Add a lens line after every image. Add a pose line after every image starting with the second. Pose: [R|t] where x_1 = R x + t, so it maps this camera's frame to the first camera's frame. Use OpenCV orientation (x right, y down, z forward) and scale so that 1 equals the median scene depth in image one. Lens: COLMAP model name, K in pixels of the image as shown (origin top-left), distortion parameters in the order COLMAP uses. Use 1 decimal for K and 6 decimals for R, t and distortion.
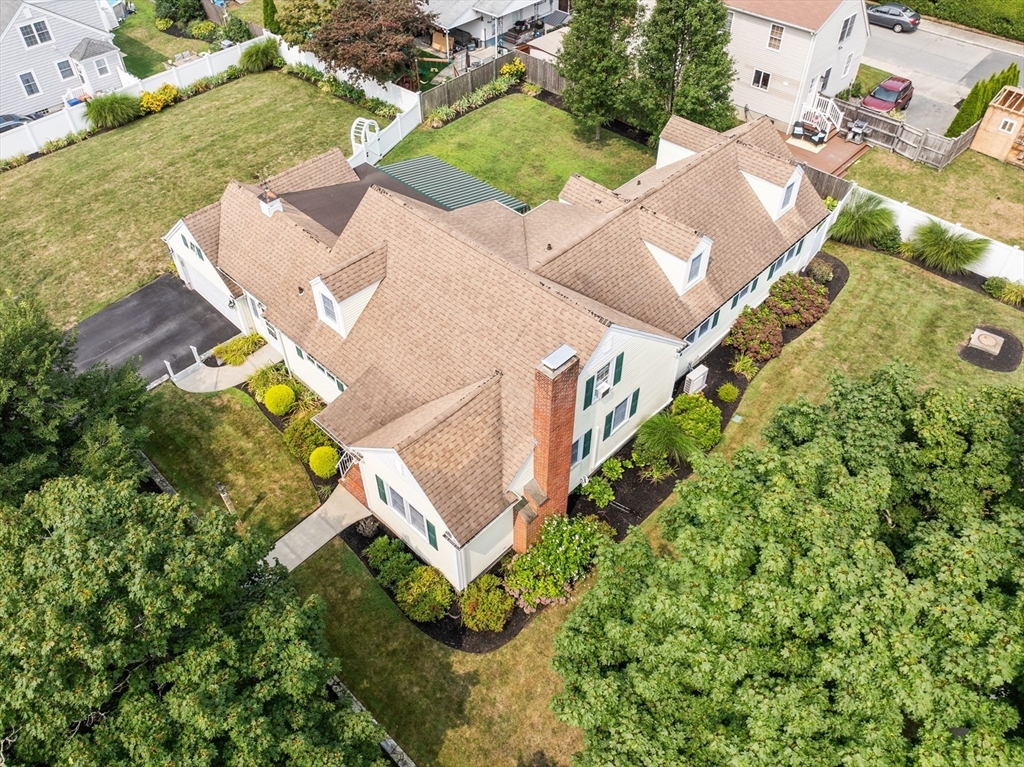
lens RADIAL K [[726.4, 0, 504.2], [0, 726.4, 388.7], [0, 0, 1]] dist [-0.044800, 0.001699]
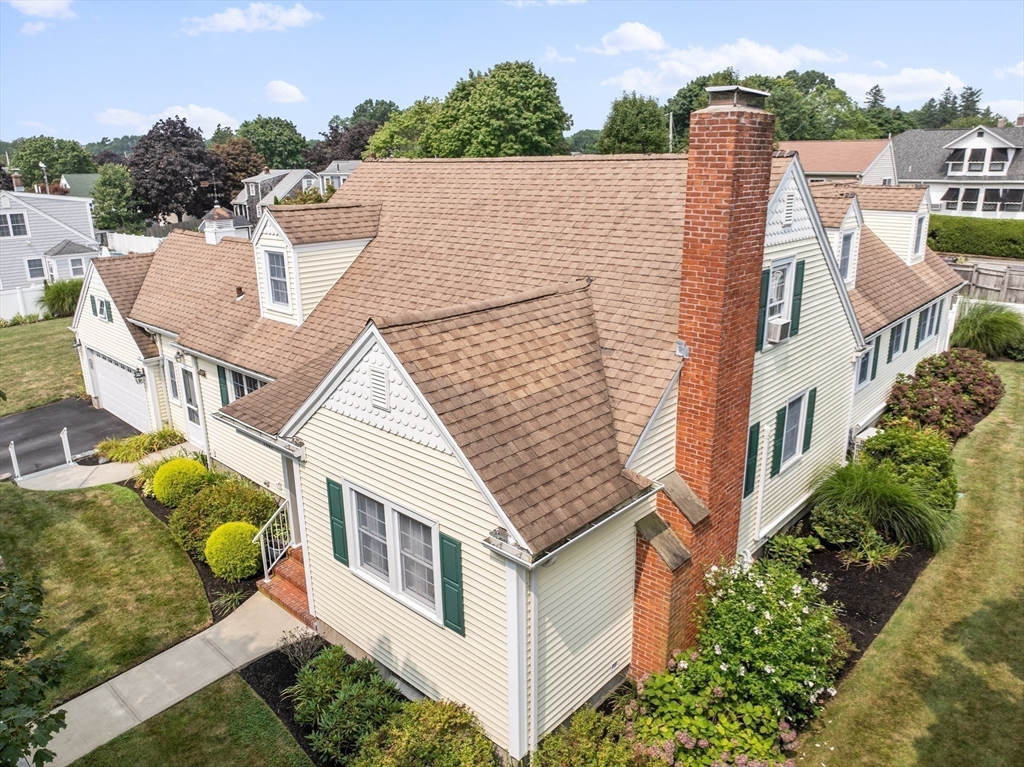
lens RADIAL K [[726.4, 0, 522.4], [0, 726.4, 383.5], [0, 0, 1]] dist [-0.044800, 0.001699]
pose [[0.999239, -0.016487, 0.035340, -0.064381], [0.030975, 0.886114, -0.462430, 0.257560], [-0.023691, 0.463173, 0.885951, 0.521469]]
